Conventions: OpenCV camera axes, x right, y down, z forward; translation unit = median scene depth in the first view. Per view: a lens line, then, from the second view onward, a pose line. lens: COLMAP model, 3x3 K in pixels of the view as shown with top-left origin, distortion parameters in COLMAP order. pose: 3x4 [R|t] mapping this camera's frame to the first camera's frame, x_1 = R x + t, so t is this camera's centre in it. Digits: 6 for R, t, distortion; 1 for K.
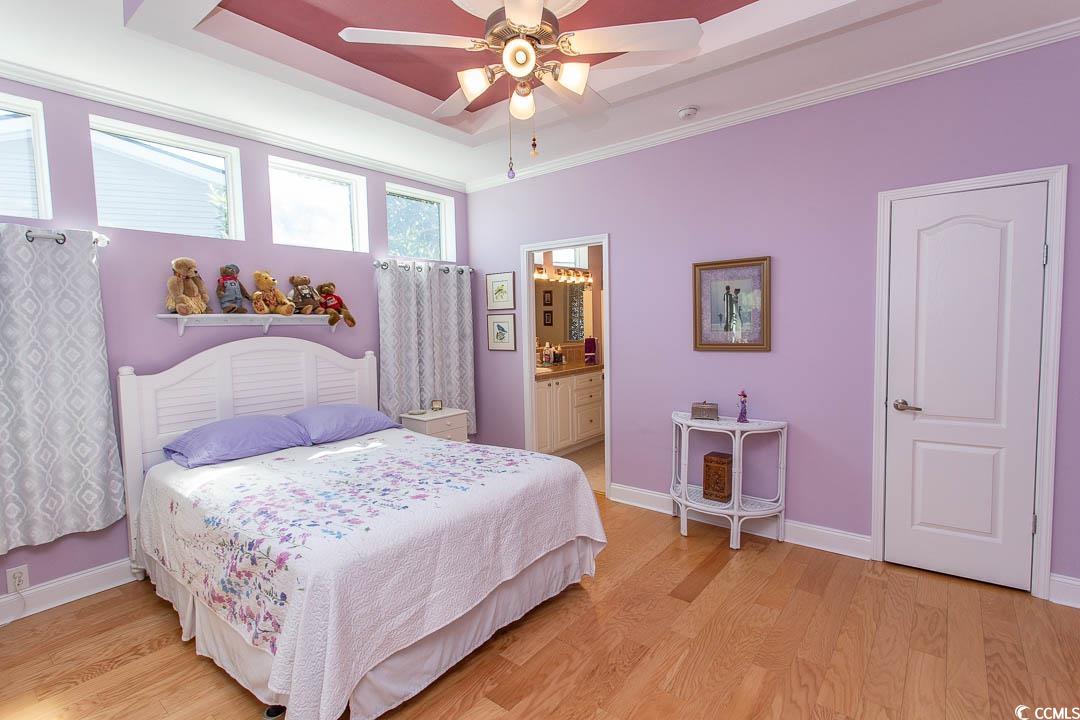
lens RADIAL K [[514.4, 0, 543.1], [0, 514.4, 353.2], [0, 0, 1]] dist [0.002309, 0.000724]
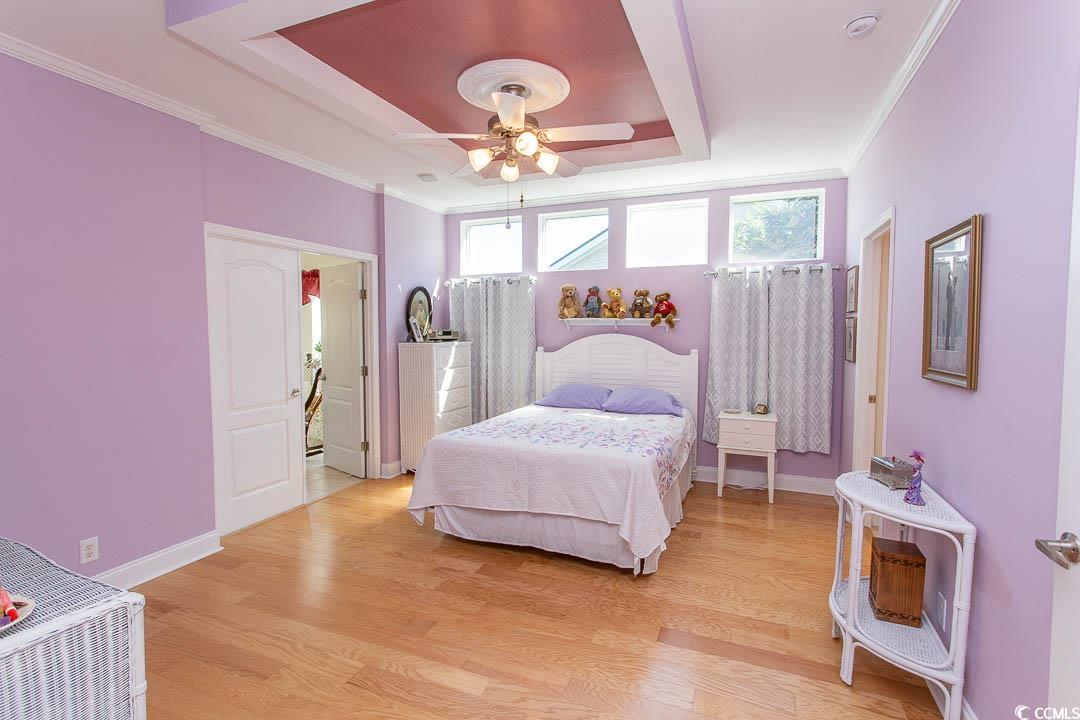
lens RADIAL K [[514.4, 0, 542.7], [0, 514.4, 357.4], [0, 0, 1]] dist [0.002309, 0.000724]
pose [[0.277343, 0.075079, -0.957833, 0.816792], [-0.069087, 0.995920, 0.058060, -0.036294], [0.958284, 0.050071, 0.281398, 0.411046]]
